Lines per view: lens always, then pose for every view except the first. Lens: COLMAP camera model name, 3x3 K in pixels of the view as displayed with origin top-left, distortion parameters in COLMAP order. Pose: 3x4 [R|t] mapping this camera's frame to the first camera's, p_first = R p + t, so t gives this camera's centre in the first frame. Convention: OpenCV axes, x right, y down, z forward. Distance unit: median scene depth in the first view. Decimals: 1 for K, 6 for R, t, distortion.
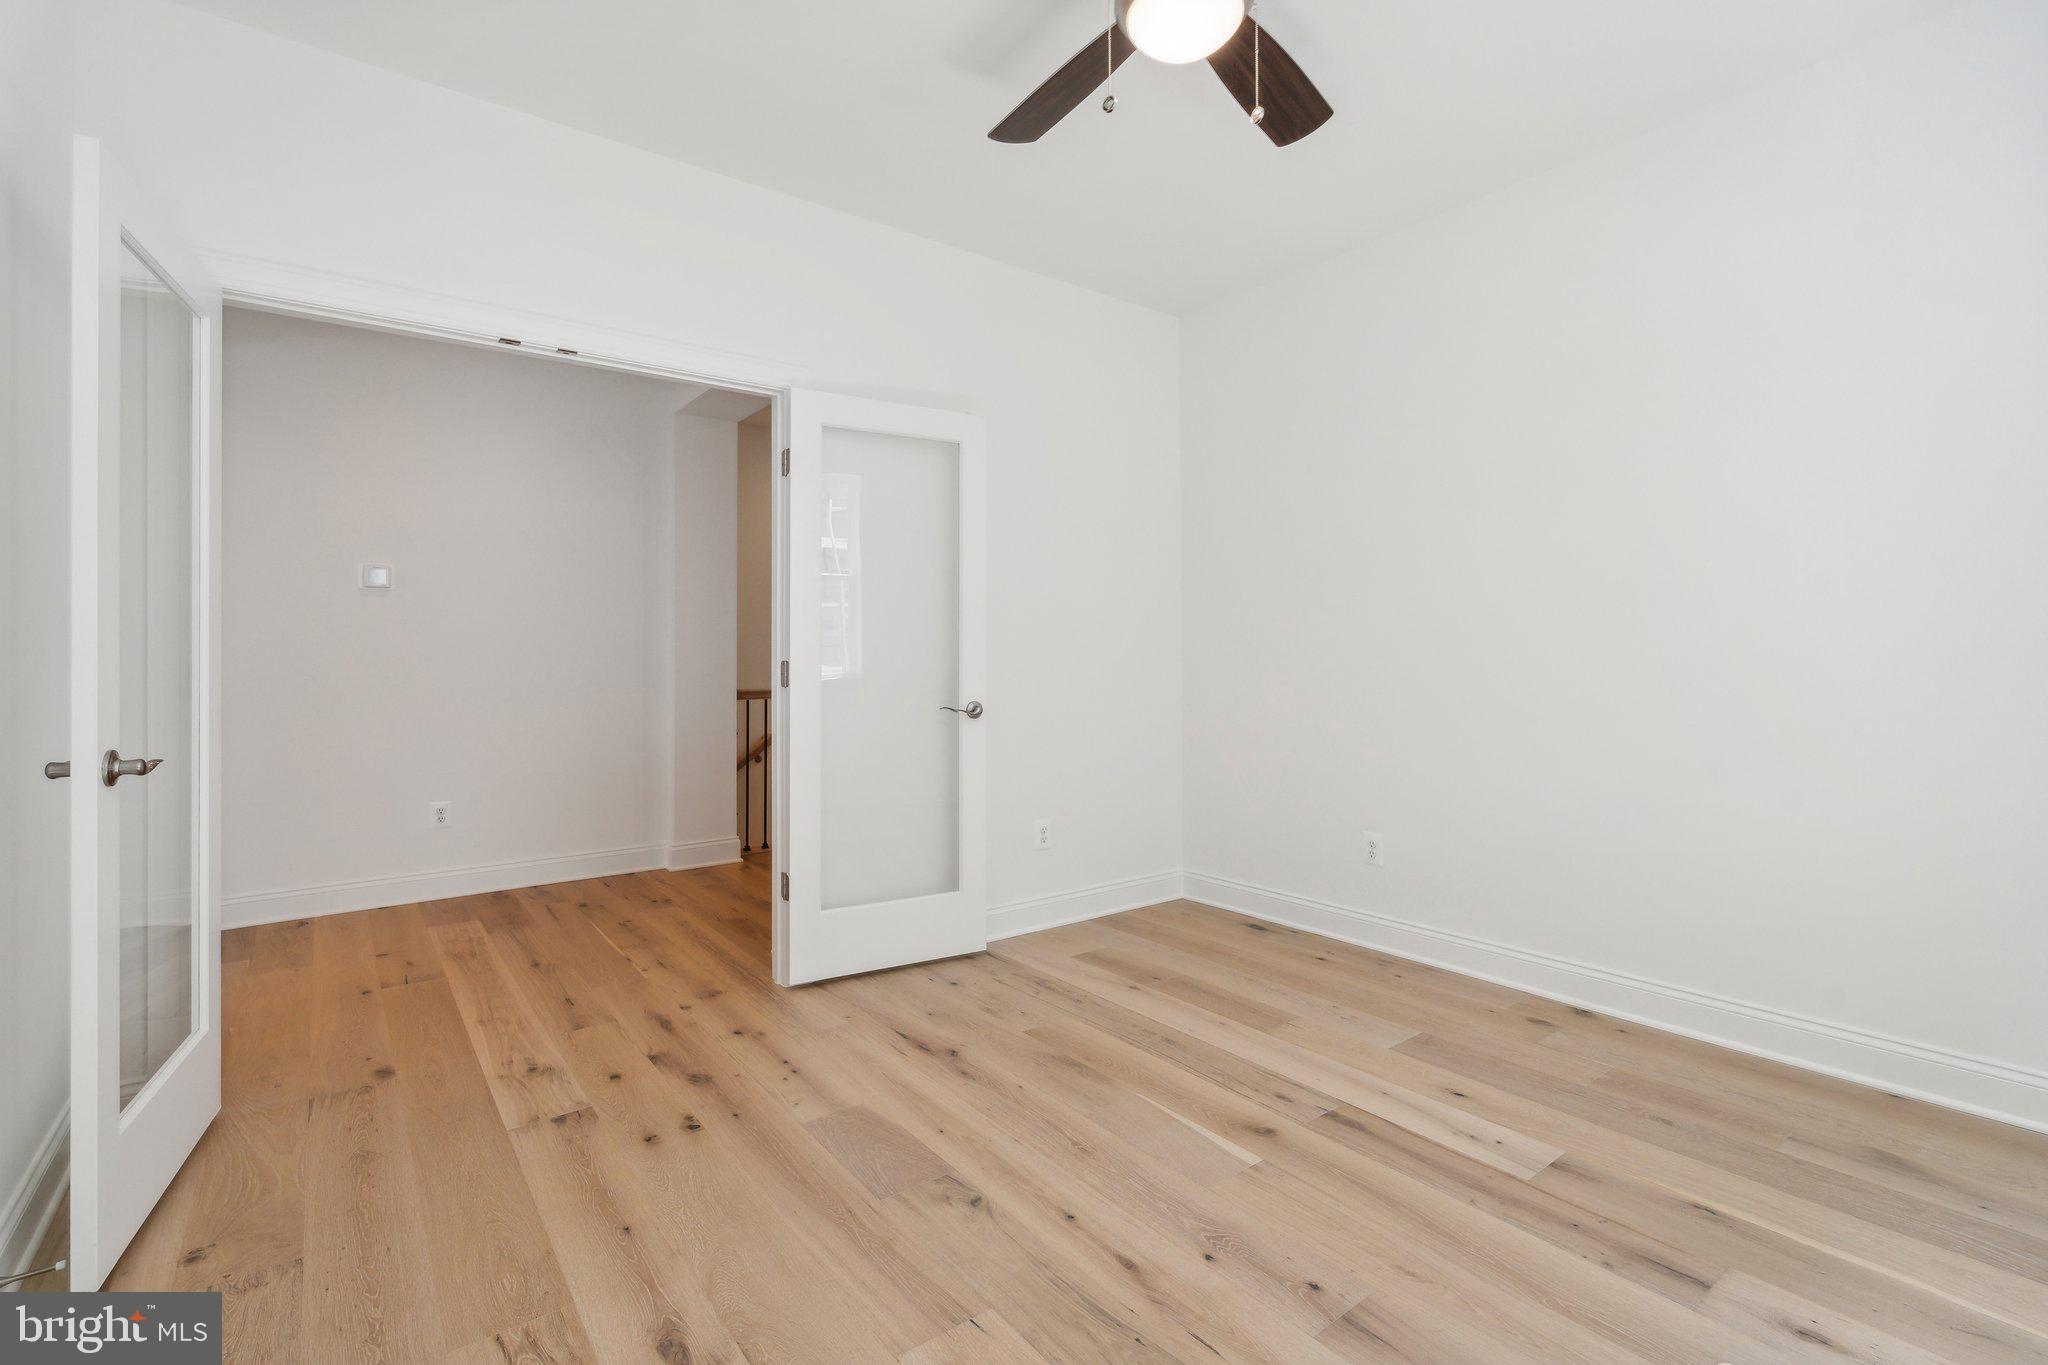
lens RADIAL K [[928.8, 0, 1027.0], [0, 928.8, 653.4], [0, 0, 1]] dist [-0.000626, -0.000049]
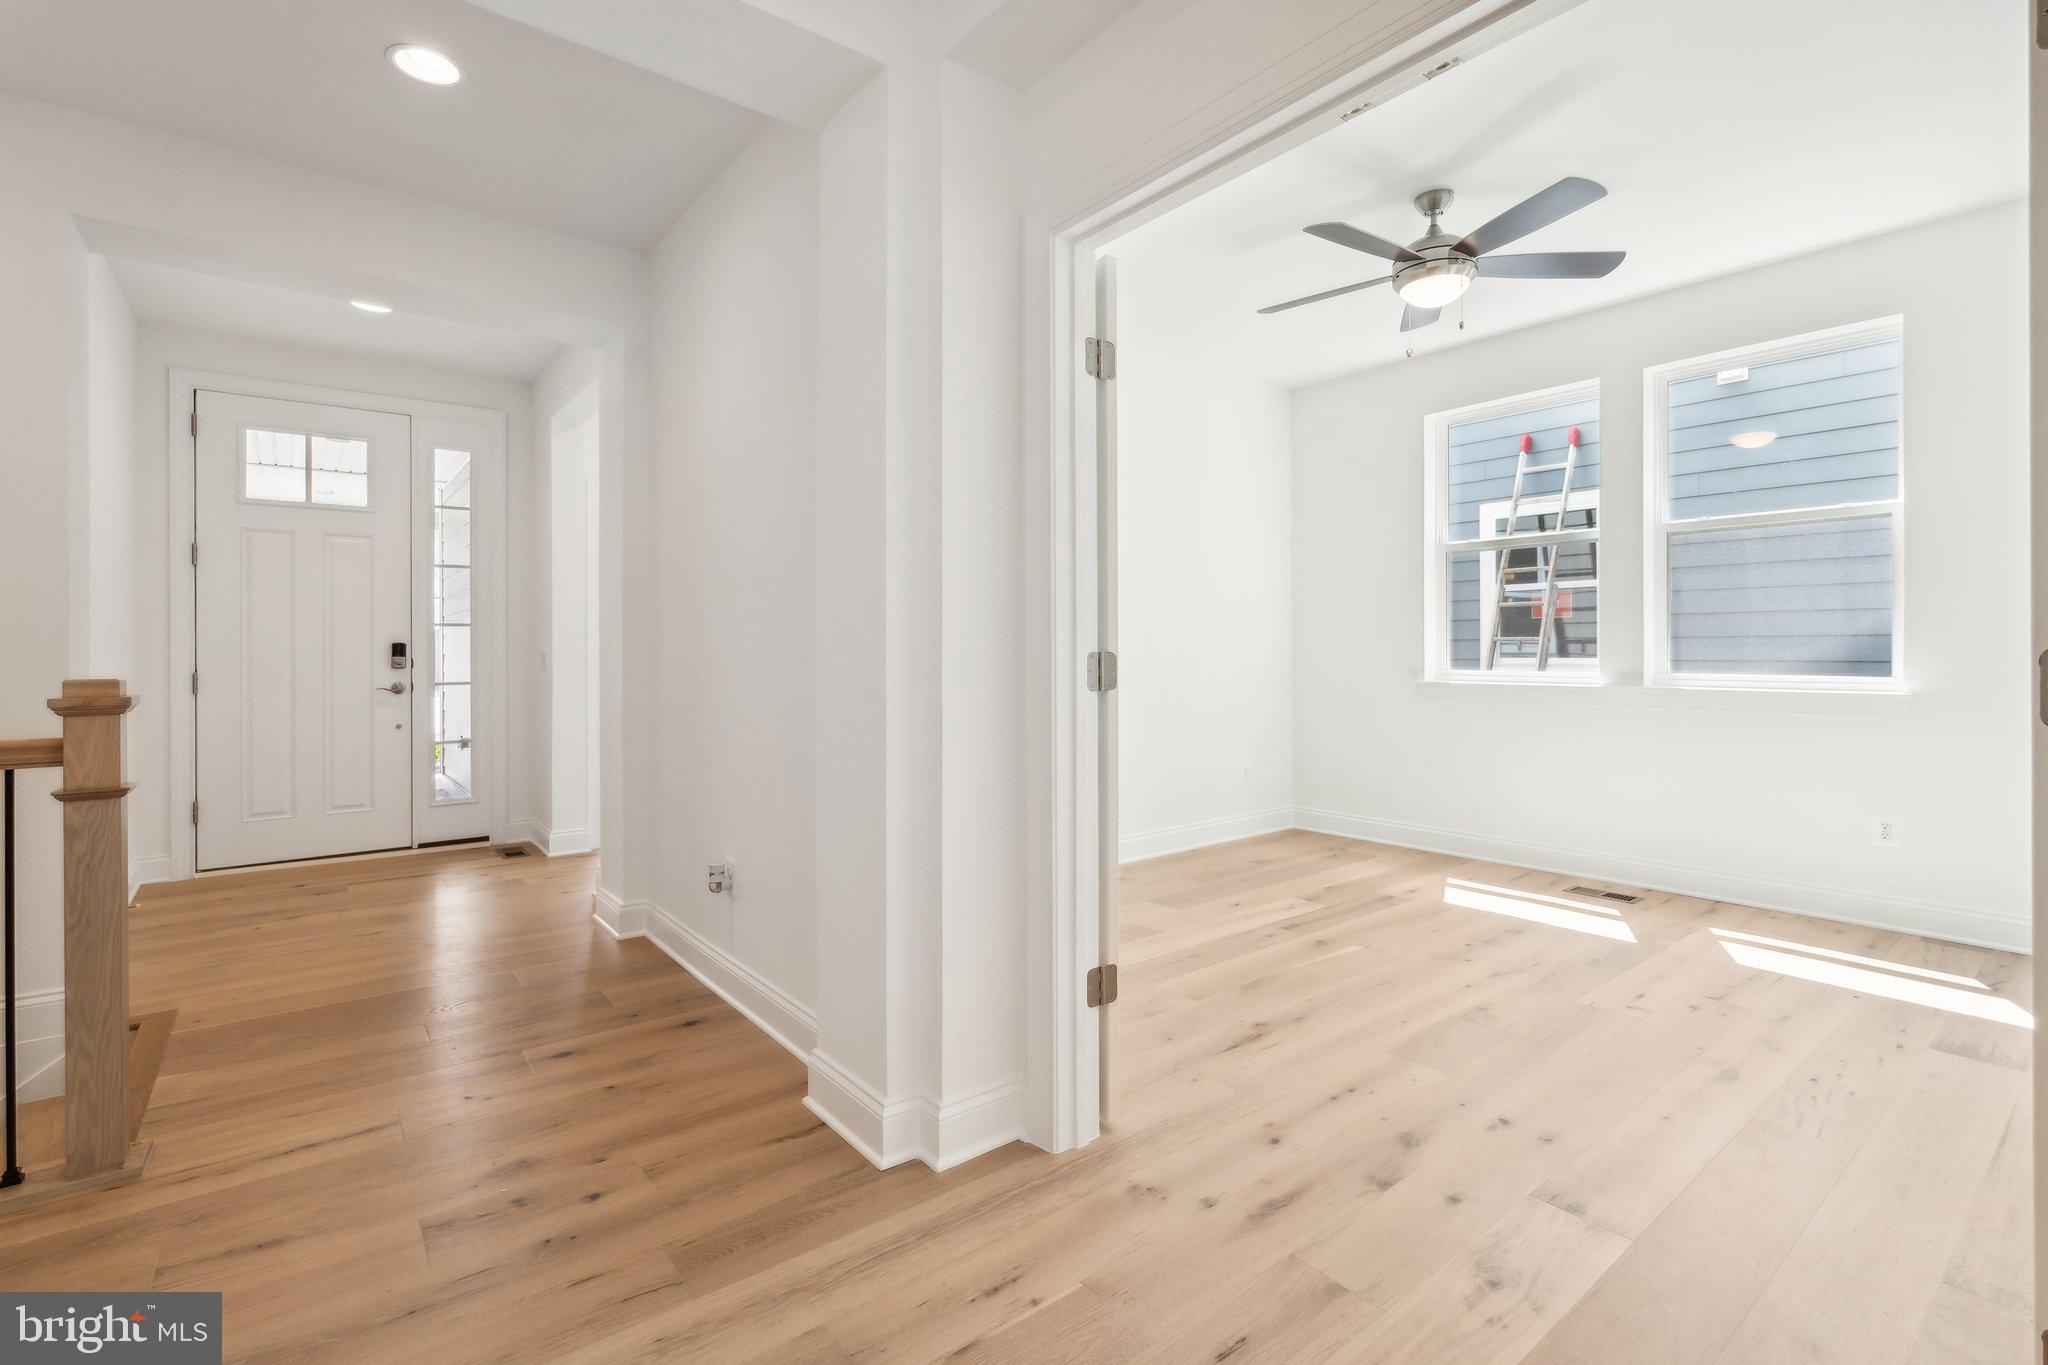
lens RADIAL K [[928.8, 0, 1027.0], [0, 928.8, 653.4], [0, 0, 1]] dist [-0.000626, -0.000049]
pose [[-0.018581, 0.001904, 0.999826, -1.227829], [0.000466, 0.999998, -0.001896, 0.014340], [-0.999827, 0.000431, -0.018582, 1.401794]]
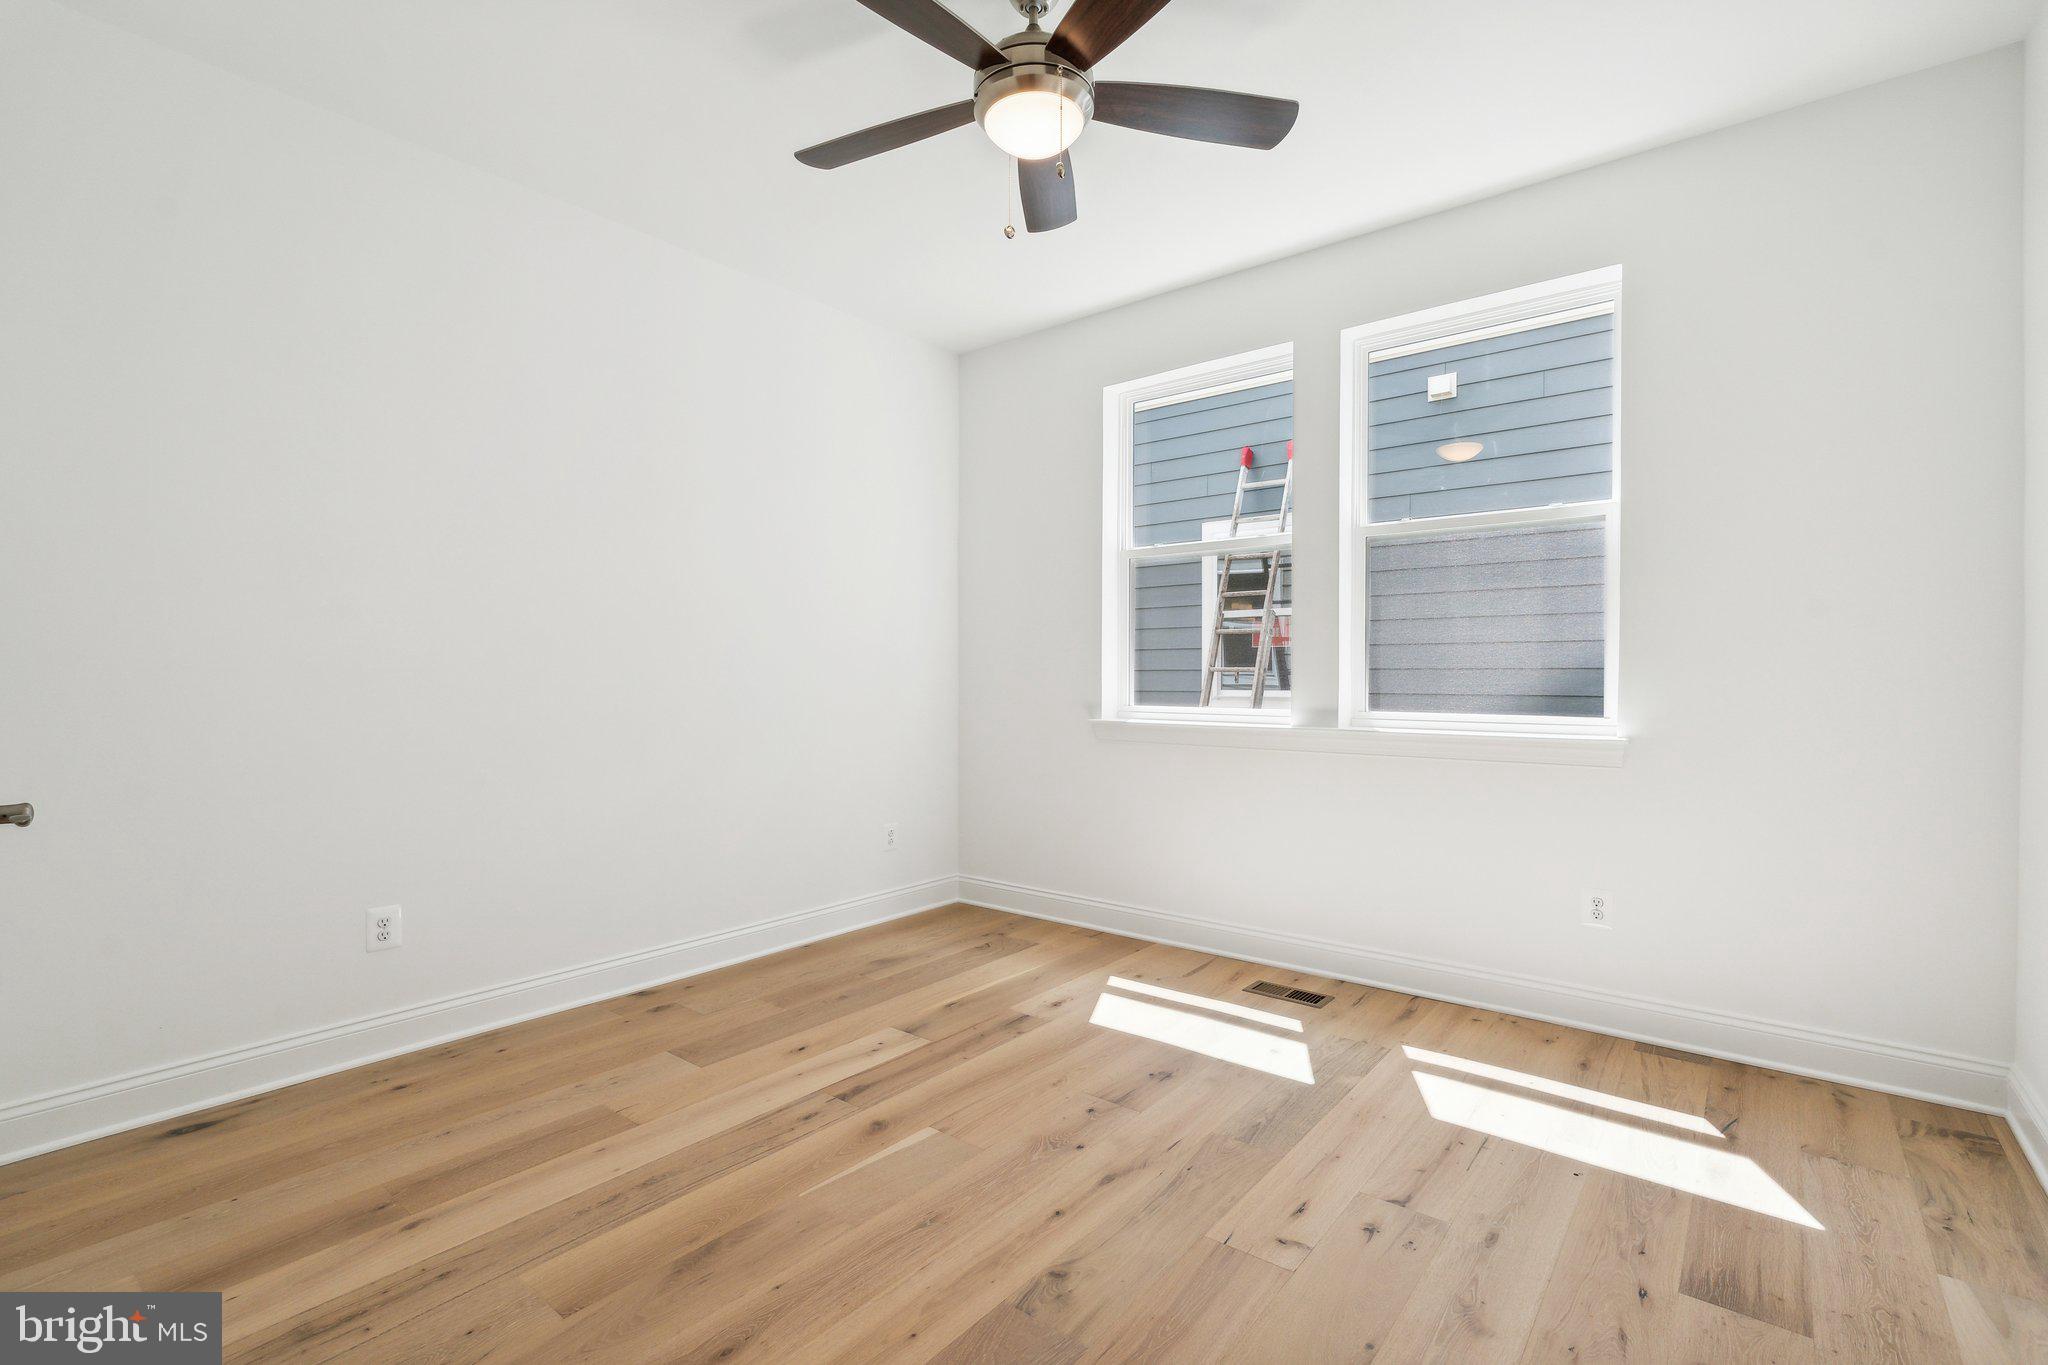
lens RADIAL K [[925.2, 0, 1033.1], [0, 925.2, 689.9], [0, 0, 1]] dist [0.000220, 0.000025]
pose [[-0.246936, -0.006469, 0.969010, -0.732587], [-0.005490, 0.999971, 0.005276, 0.011279], [-0.969016, -0.004017, -0.246964, 0.992888]]
